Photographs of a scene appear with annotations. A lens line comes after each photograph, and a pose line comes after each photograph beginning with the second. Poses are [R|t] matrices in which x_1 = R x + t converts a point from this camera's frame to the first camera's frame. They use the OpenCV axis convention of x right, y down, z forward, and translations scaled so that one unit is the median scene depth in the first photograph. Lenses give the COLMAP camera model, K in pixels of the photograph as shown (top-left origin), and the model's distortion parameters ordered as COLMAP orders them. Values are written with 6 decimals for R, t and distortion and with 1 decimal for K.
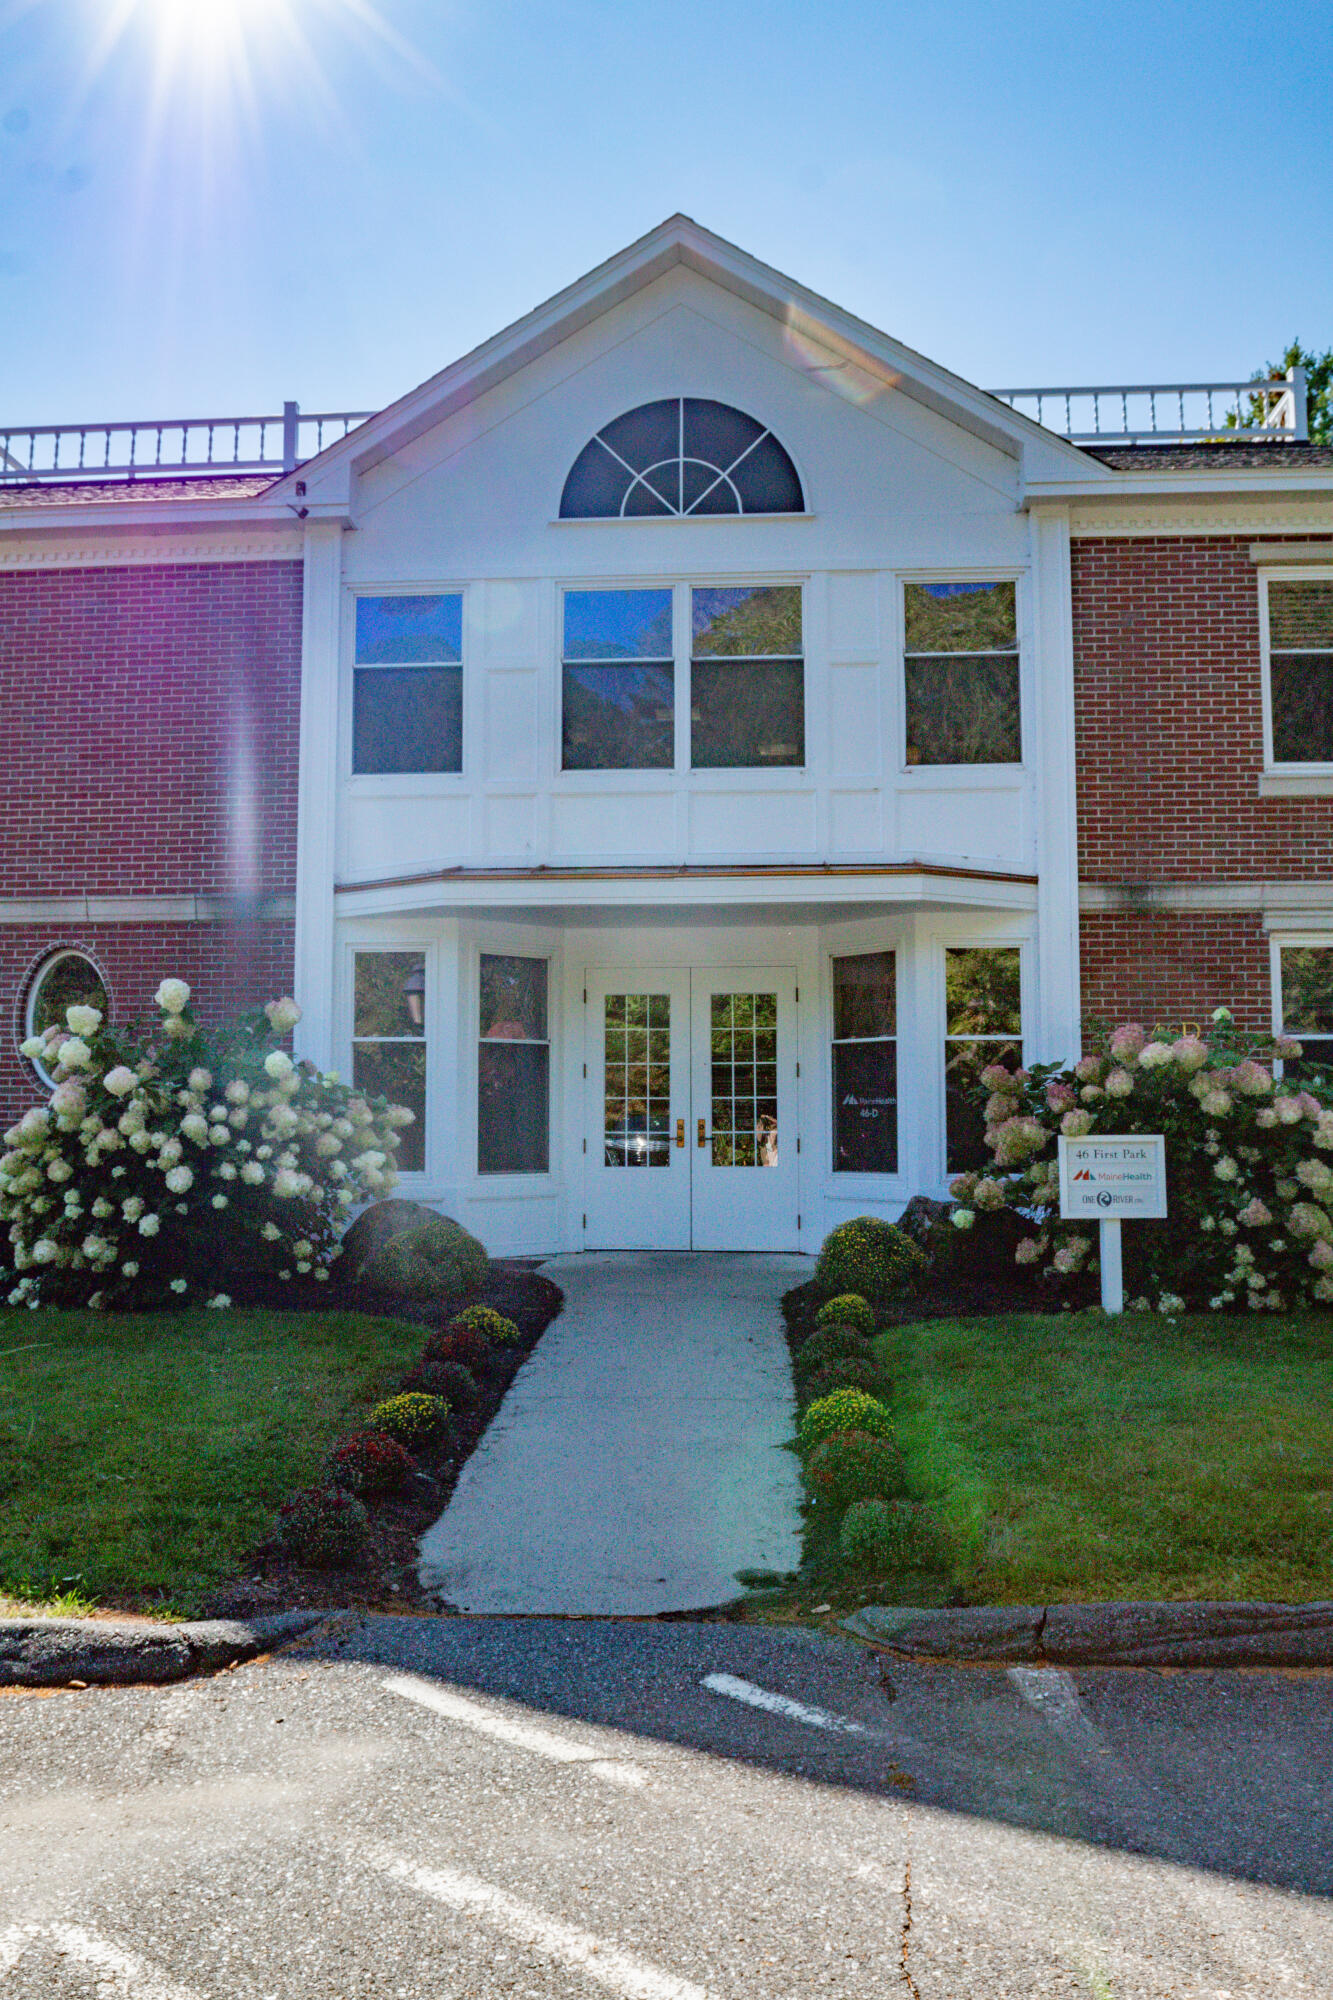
lens RADIAL K [[1444.2, 0, 666.5], [0, 1444.2, 1000.0], [0, 0, 1]] dist [-0.025528, -0.003779]
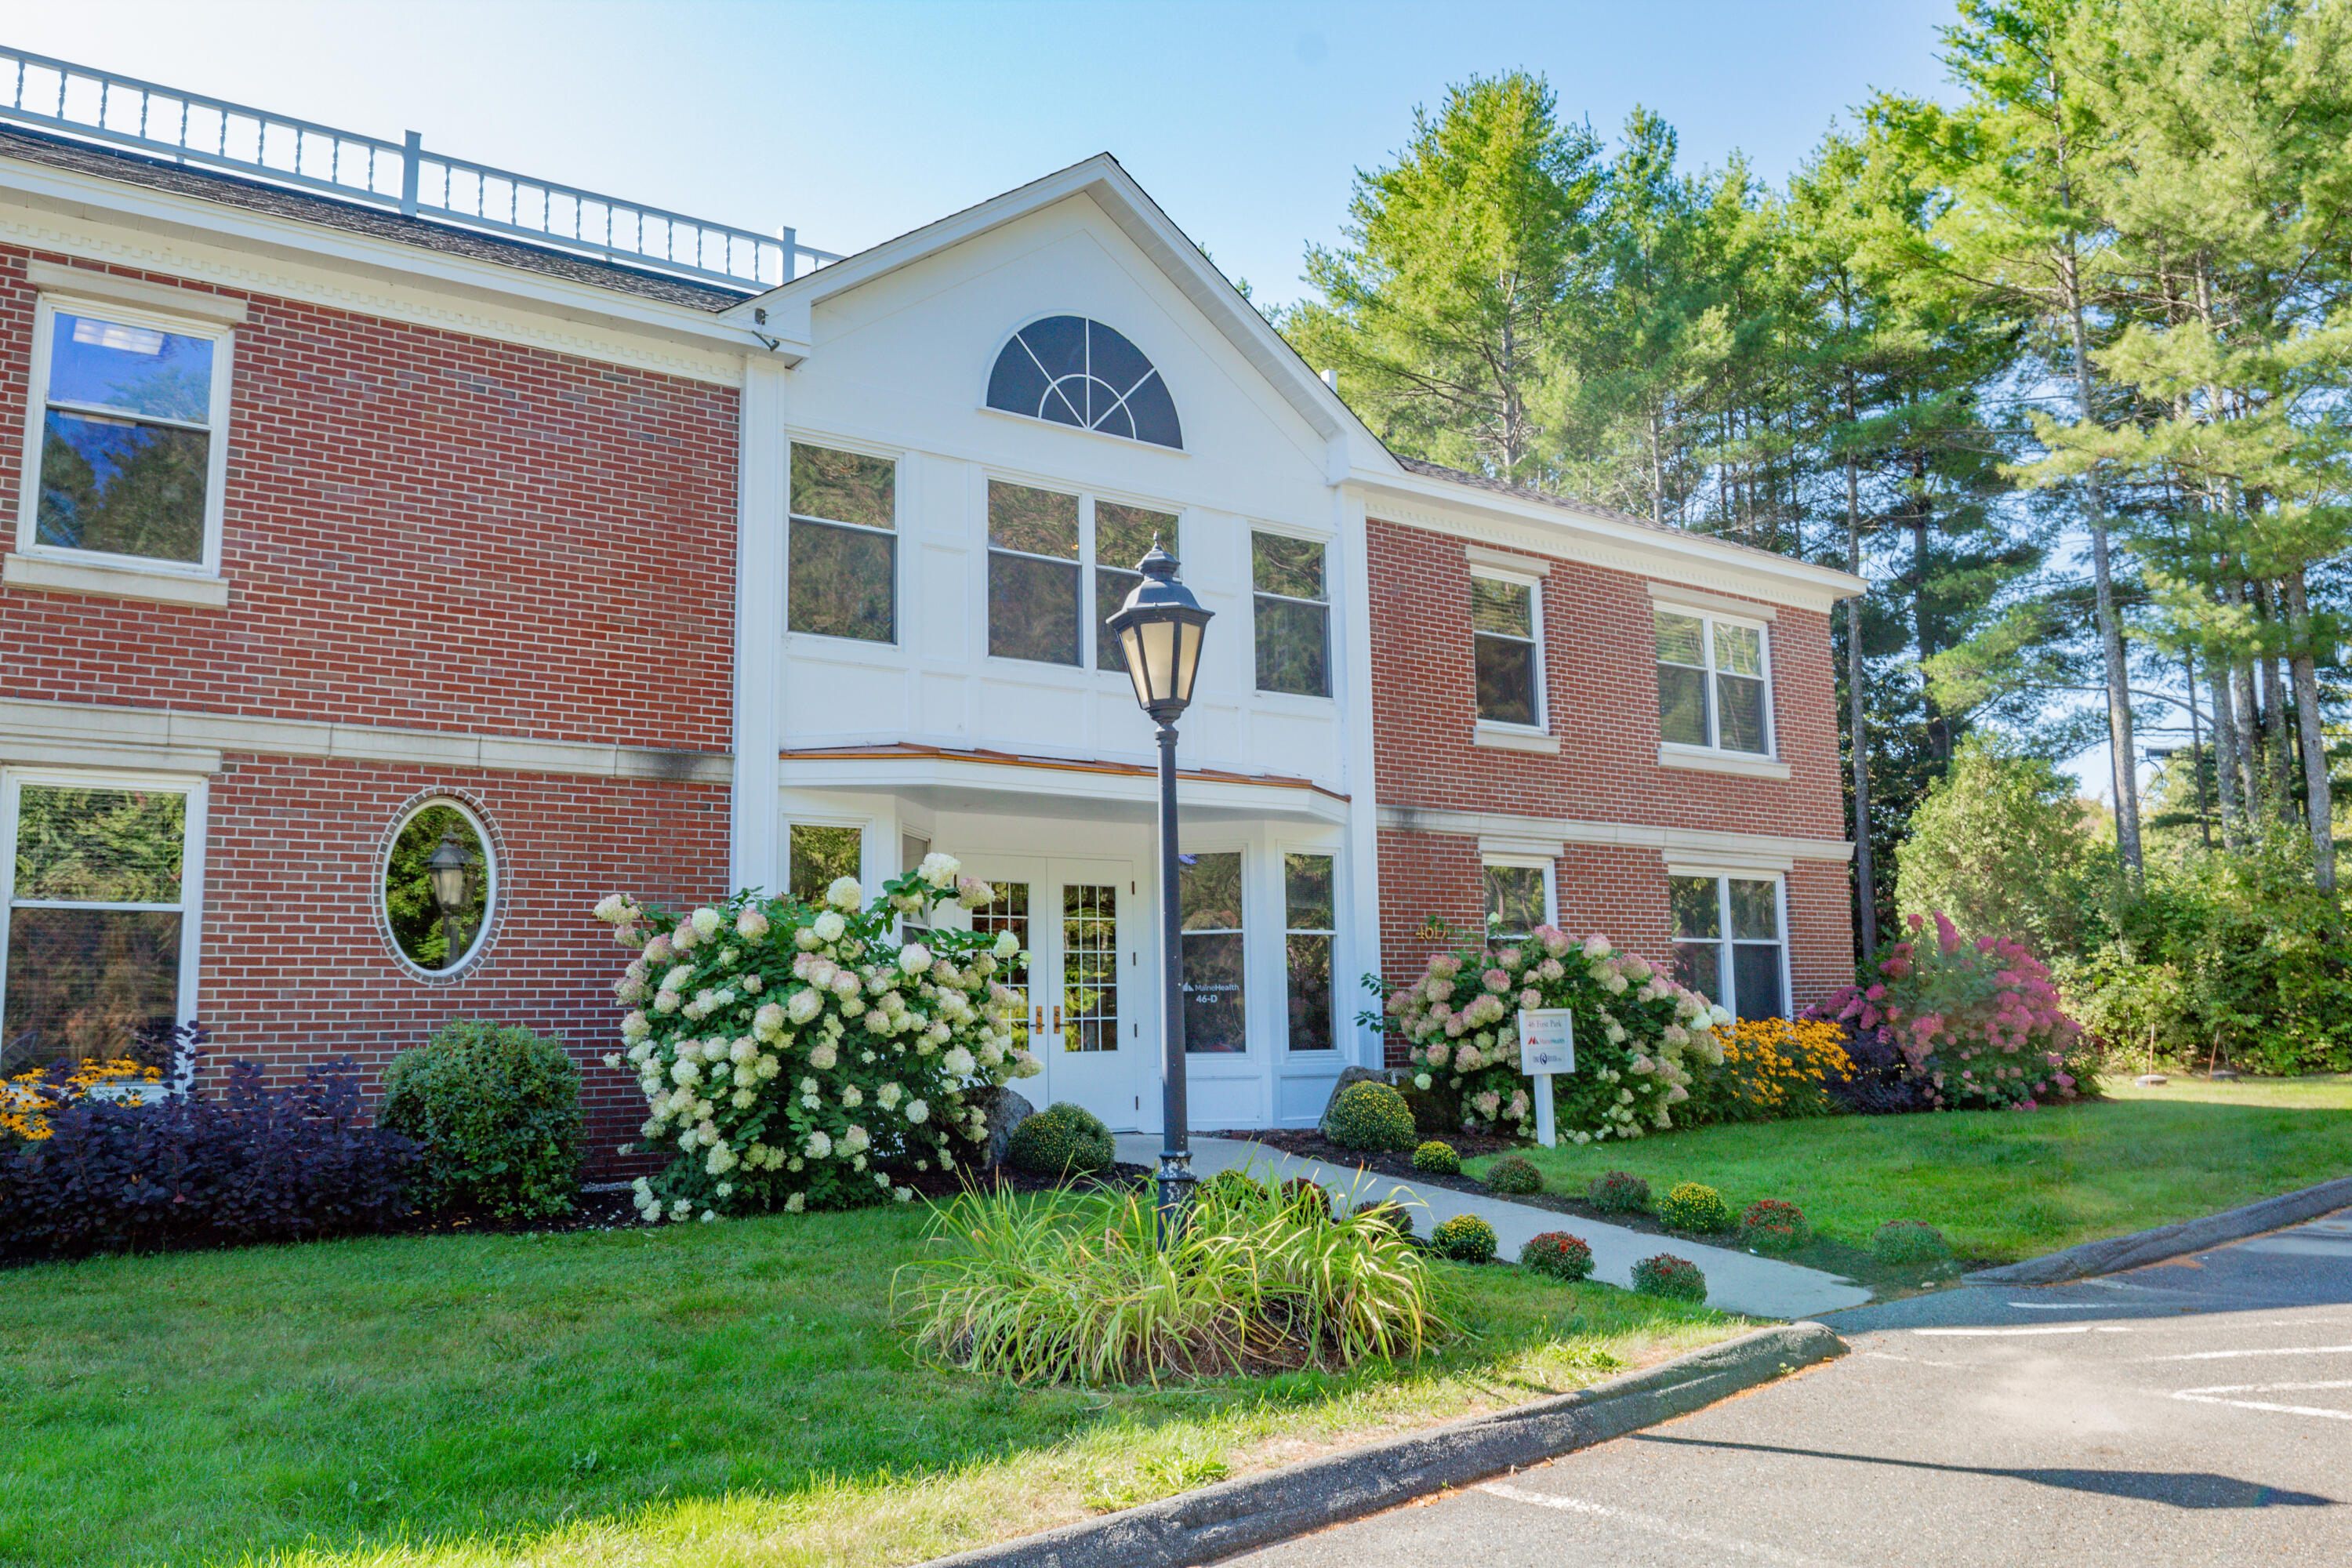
lens RADIAL K [[1698.3, 0, 1114.7], [0, 1698.3, 778.8], [0, 0, 1]] dist [-0.025528, -0.003779]
pose [[0.786549, 0.076402, 0.612783, -0.736567], [-0.035685, 0.996282, -0.078413, 0.015947], [-0.616496, 0.039808, 0.786351, 0.021918]]
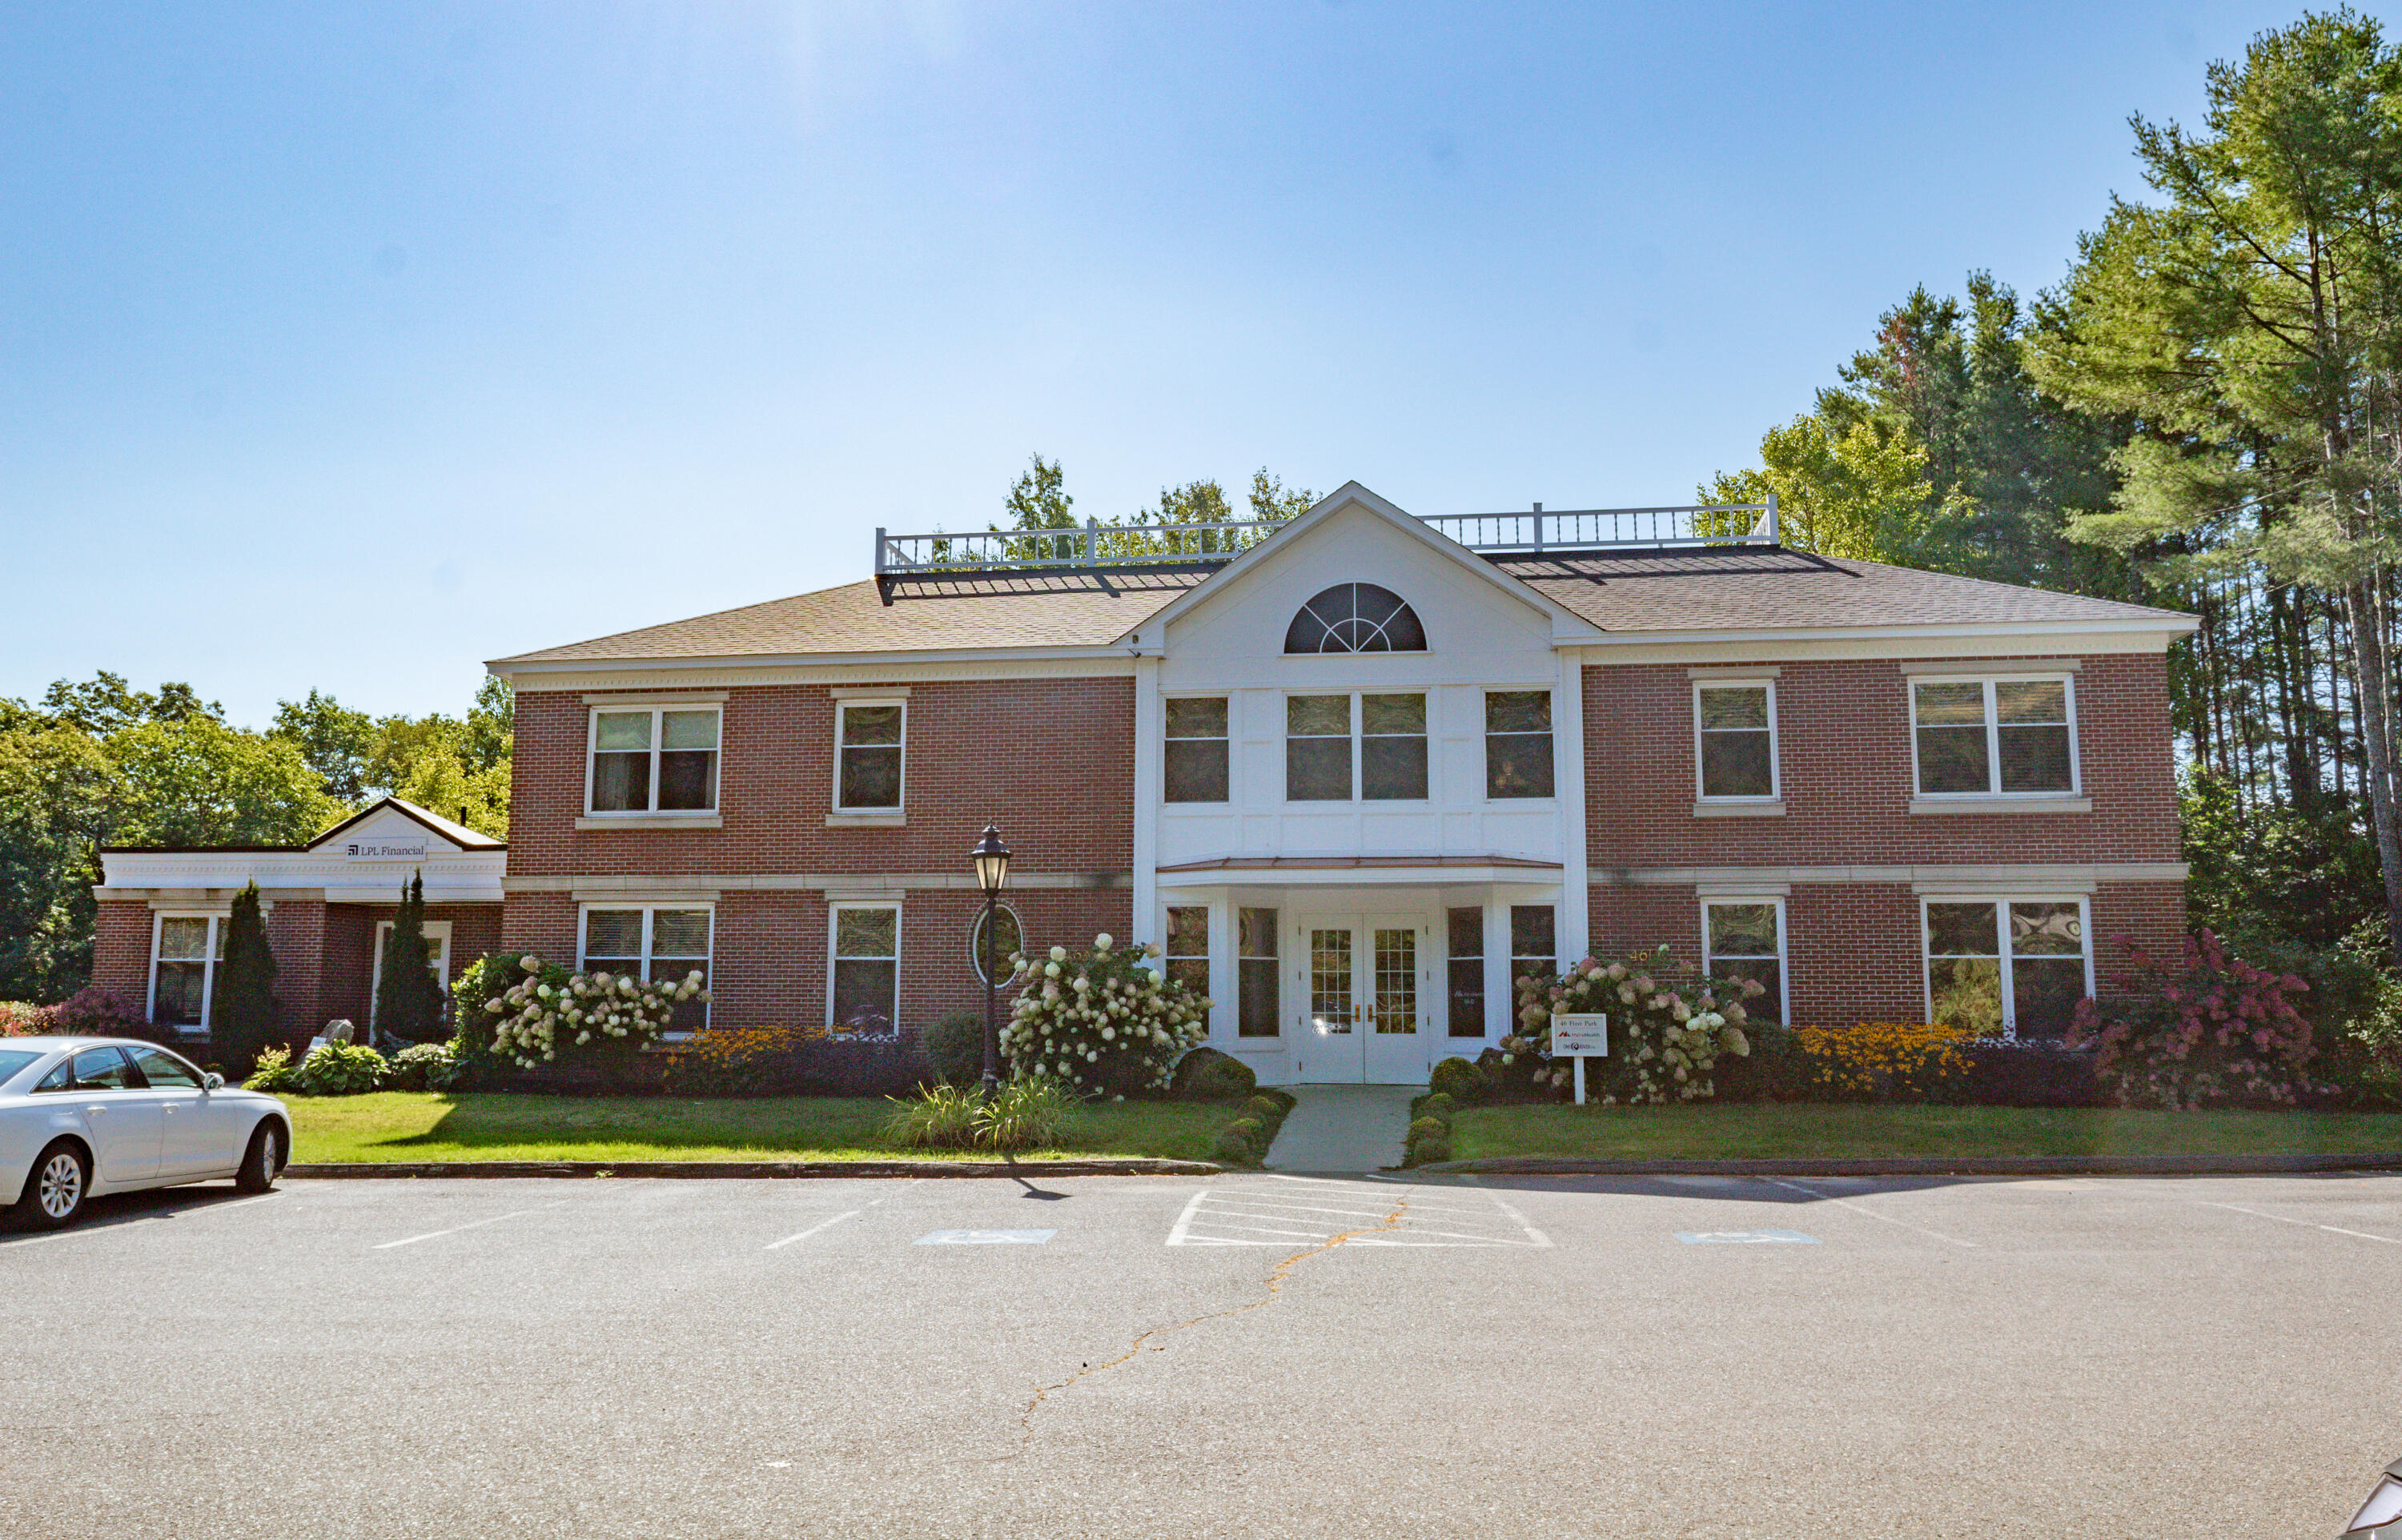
lens RADIAL K [[1654.6, 0, 1201.0], [0, 1654.6, 770.0], [0, 0, 1]] dist [-0.029364, 0.000549]
pose [[0.996500, -0.007447, -0.083266, -0.009901], [0.002608, 0.998309, -0.058077, -0.083240], [0.083557, 0.057657, 0.994834, -1.000184]]
